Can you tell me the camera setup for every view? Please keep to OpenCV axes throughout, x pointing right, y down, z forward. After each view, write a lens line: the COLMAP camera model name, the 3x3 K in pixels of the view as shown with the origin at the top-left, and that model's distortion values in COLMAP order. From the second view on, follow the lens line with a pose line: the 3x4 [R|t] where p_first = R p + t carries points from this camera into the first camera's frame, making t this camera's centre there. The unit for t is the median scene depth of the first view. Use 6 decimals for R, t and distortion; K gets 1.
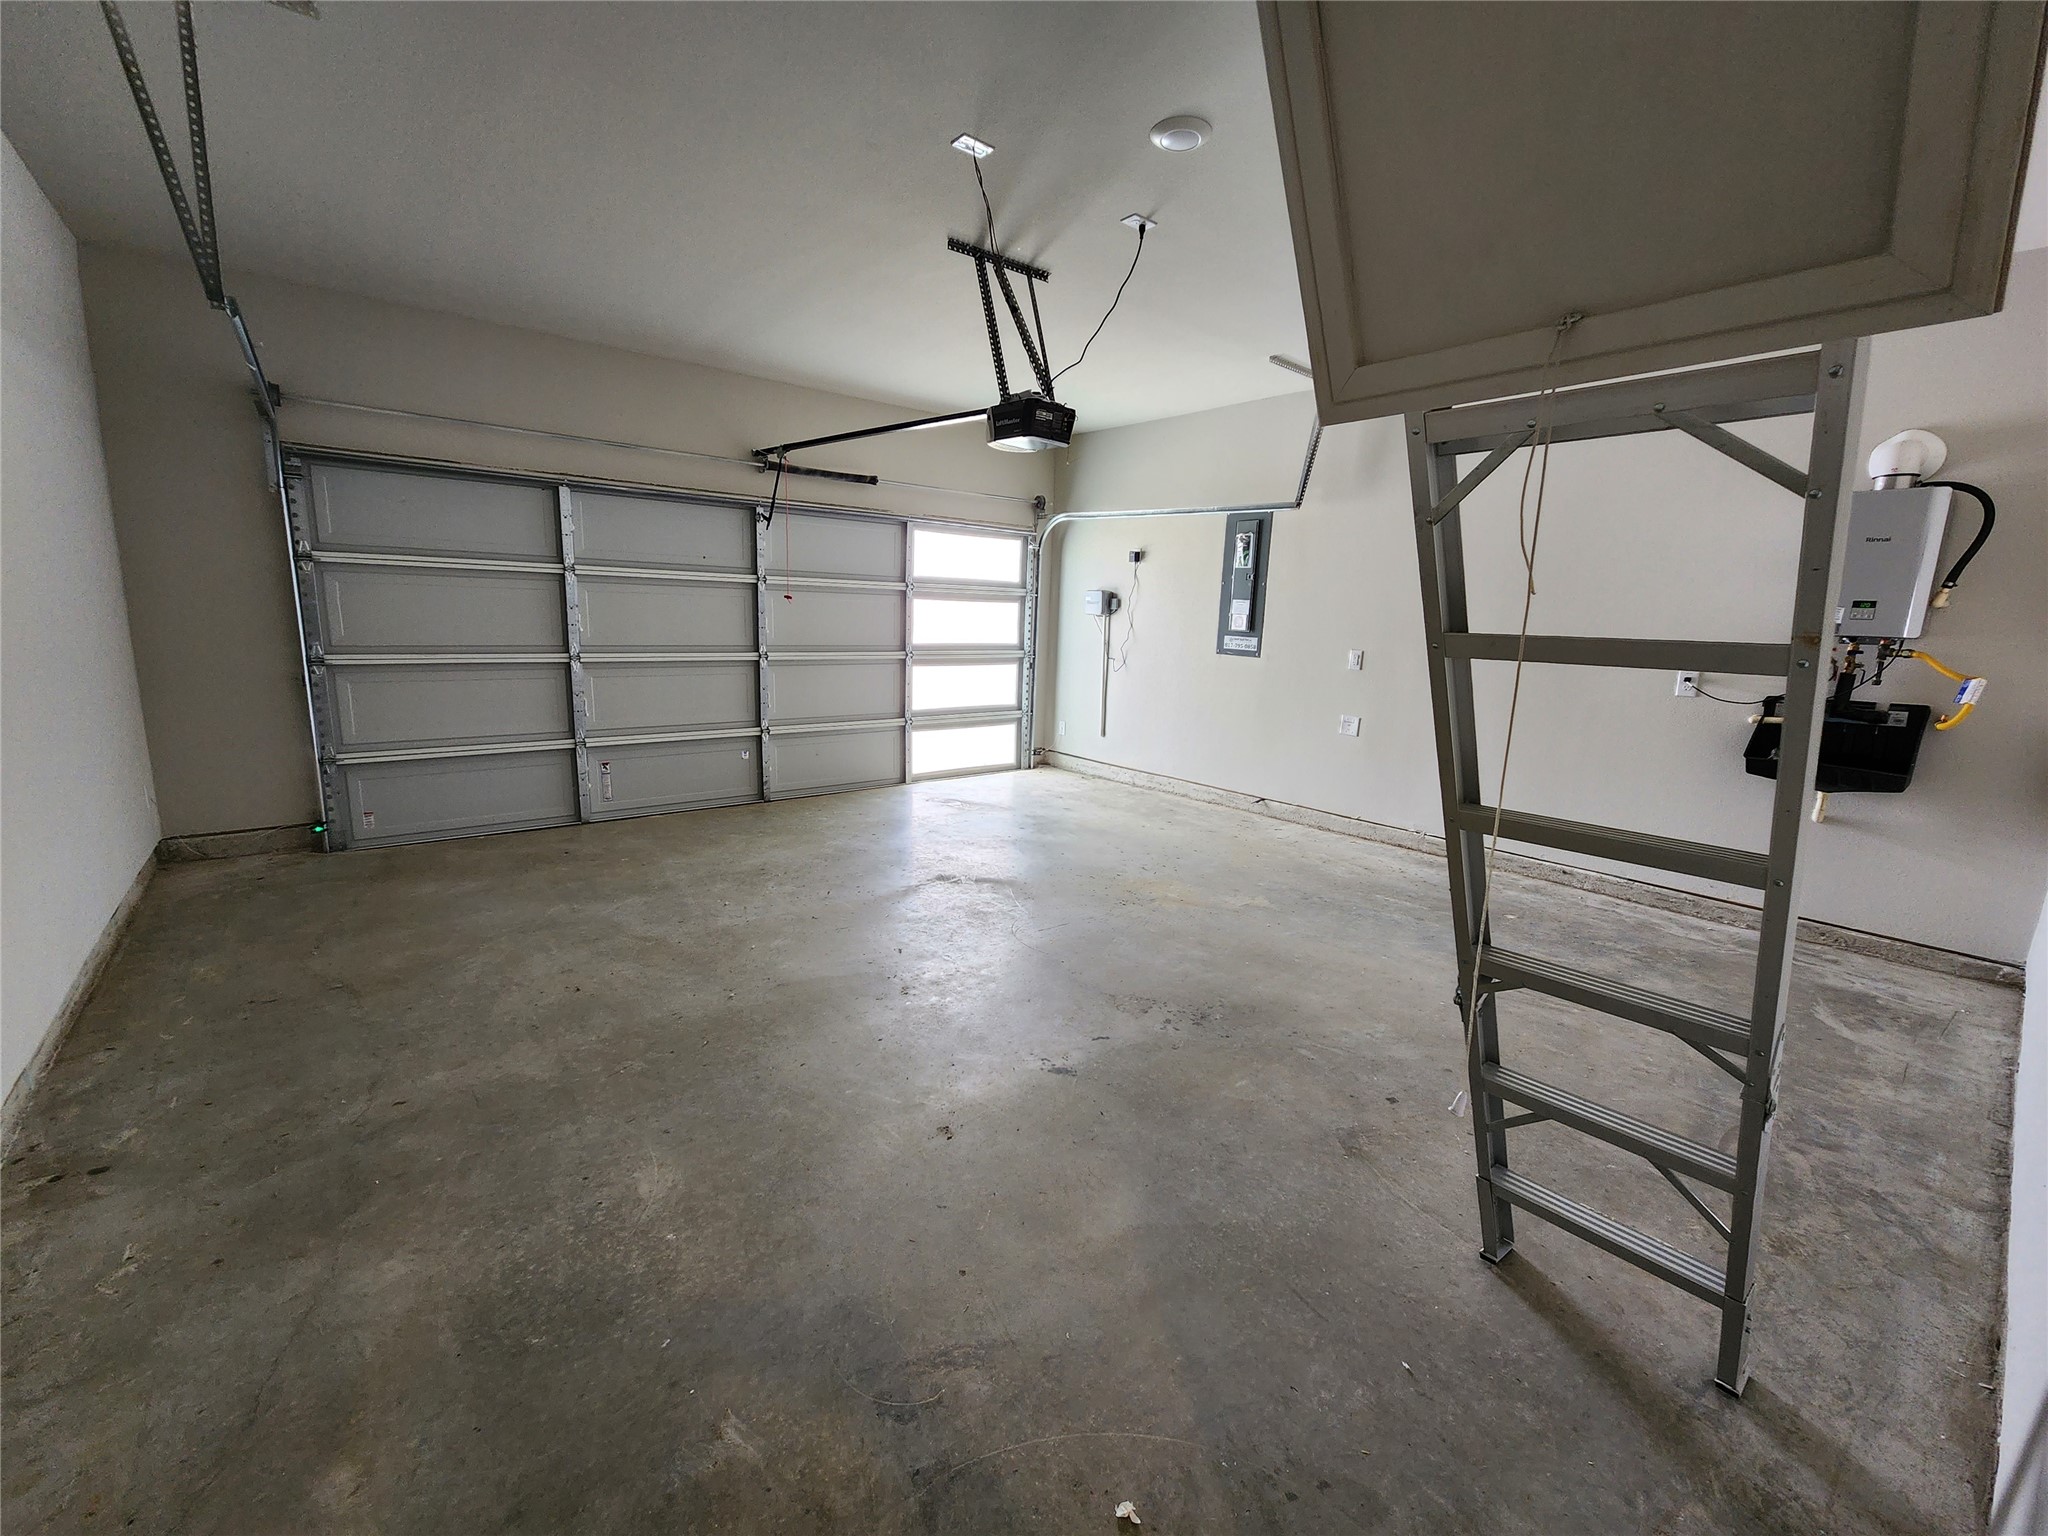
lens RADIAL K [[843.5, 0, 1039.1], [0, 843.5, 768.4], [0, 0, 1]] dist [0.000322, -0.000450]
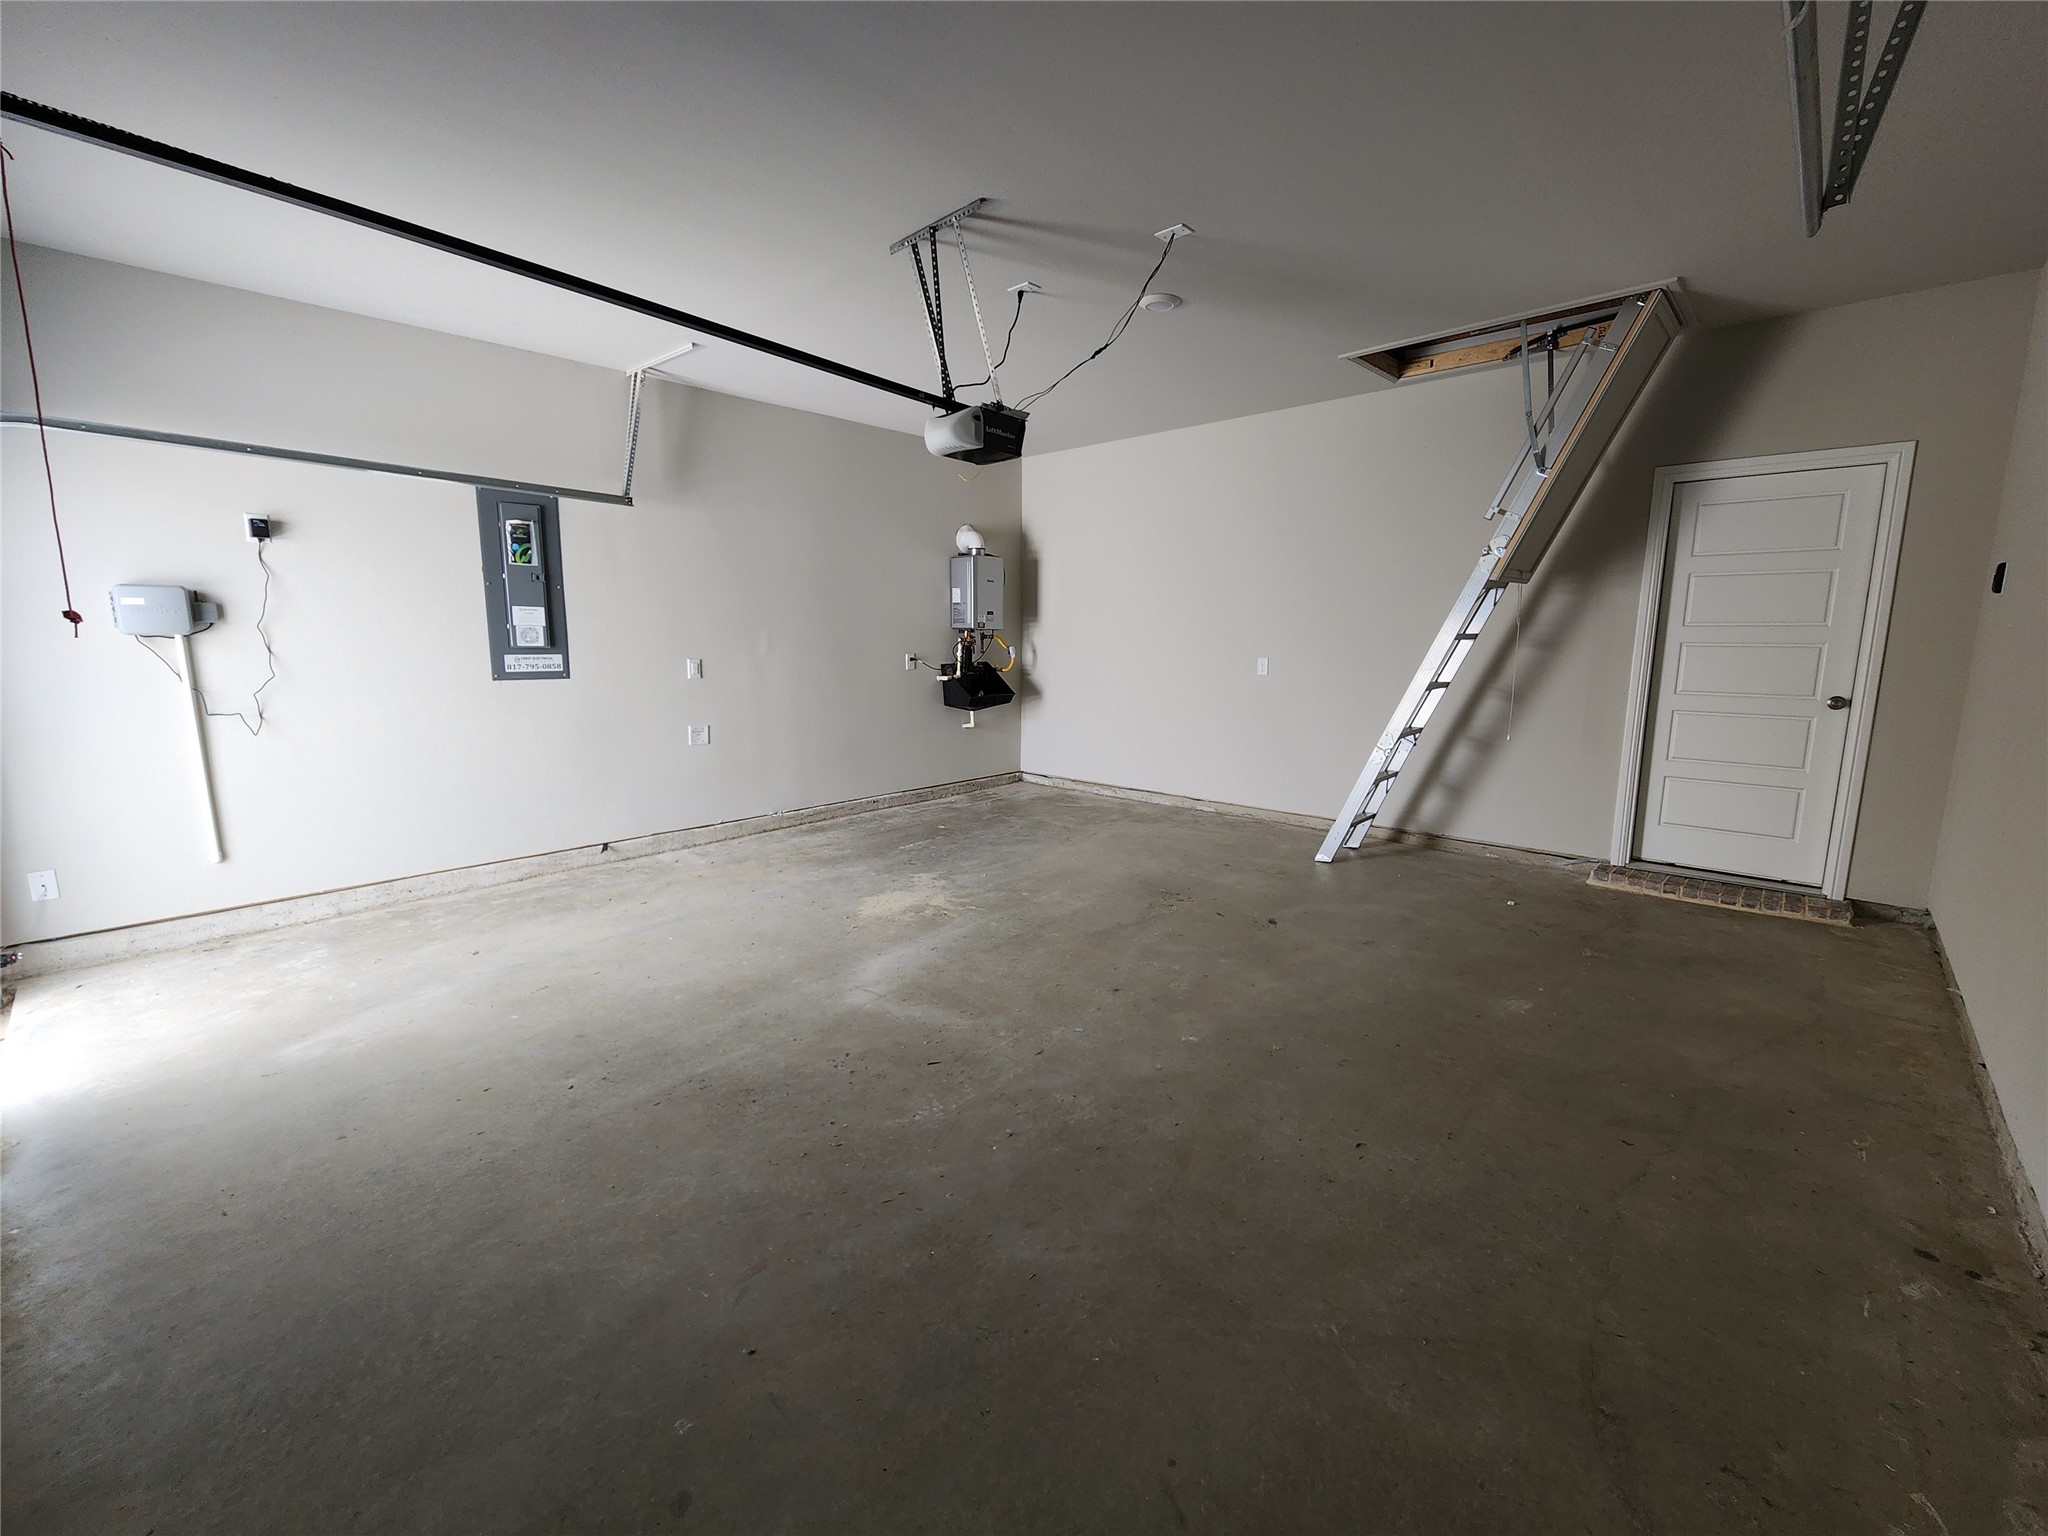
lens RADIAL K [[843.5, 0, 1039.1], [0, 843.5, 768.4], [0, 0, 1]] dist [0.000322, -0.000450]
pose [[-0.125207, -0.196389, 0.972499, -0.600495], [0.177145, 0.960036, 0.216679, -0.144142], [-0.976188, 0.199403, -0.085414, 0.647266]]
